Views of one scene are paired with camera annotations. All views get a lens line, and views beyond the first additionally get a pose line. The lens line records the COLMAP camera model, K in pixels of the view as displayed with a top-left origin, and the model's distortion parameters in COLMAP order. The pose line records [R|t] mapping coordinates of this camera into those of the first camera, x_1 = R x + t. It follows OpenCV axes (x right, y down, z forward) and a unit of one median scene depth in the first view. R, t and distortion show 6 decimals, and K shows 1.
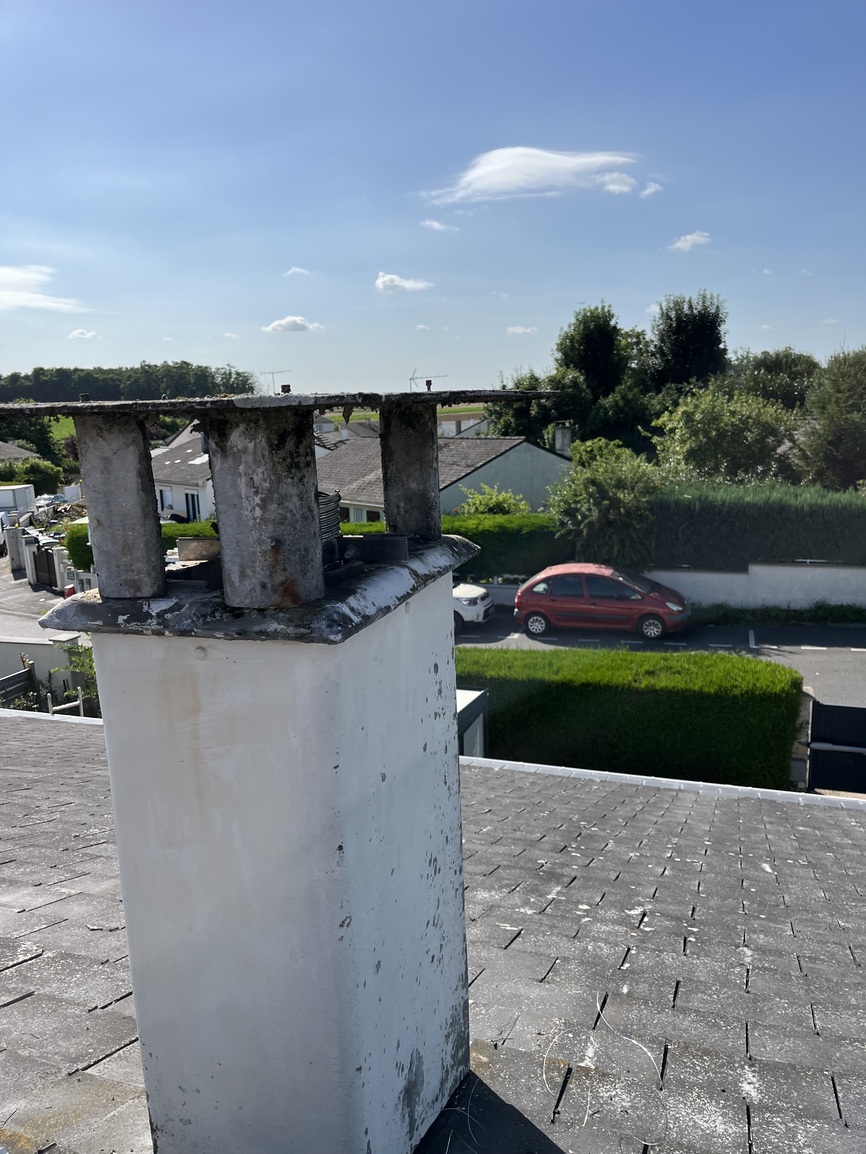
lens RADIAL K [[871.0, 0, 428.2], [0, 871.0, 574.4], [0, 0, 1]] dist [0.001367, -0.007381]
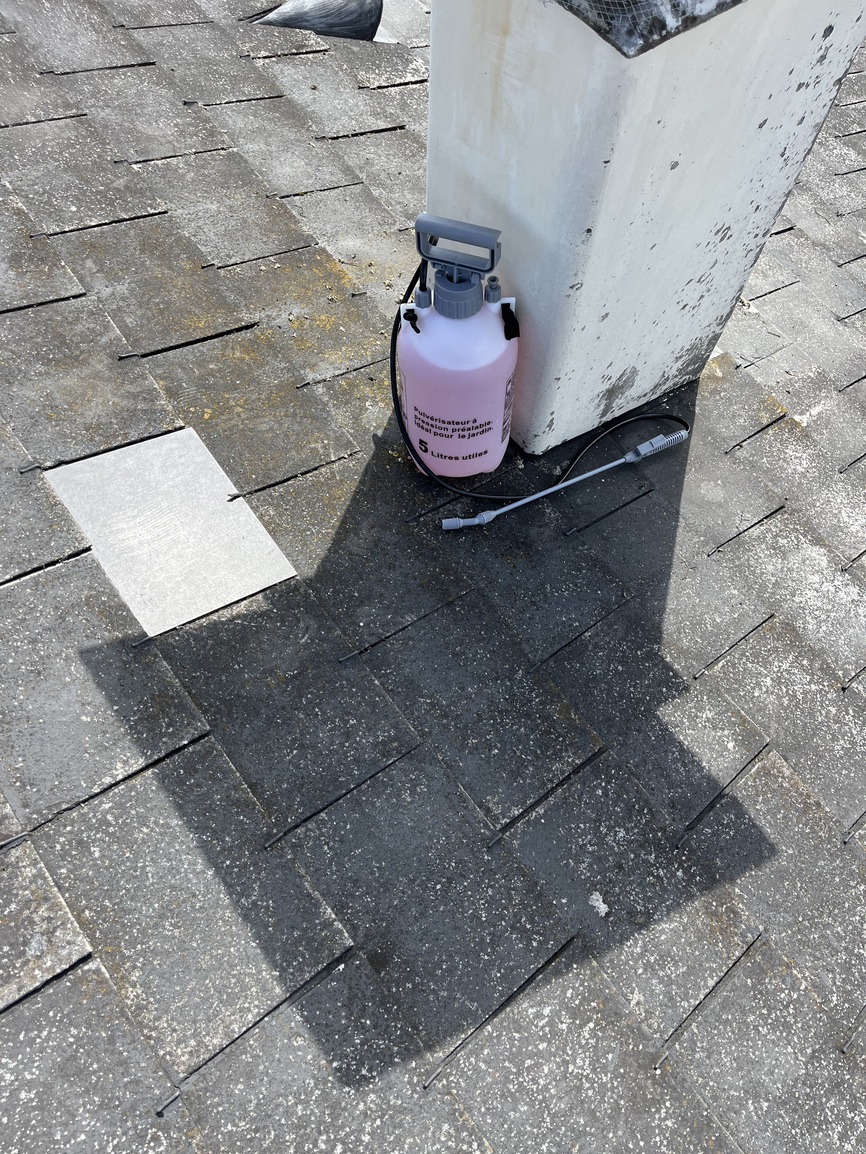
lens RADIAL K [[871.0, 0, 436.1], [0, 871.0, 578.5], [0, 0, 1]] dist [0.001367, -0.007381]
pose [[0.833622, 0.527097, -0.165058, 0.103932], [-0.157035, 0.512680, 0.844097, -0.243753], [0.529543, -0.677738, 0.510153, 0.064379]]
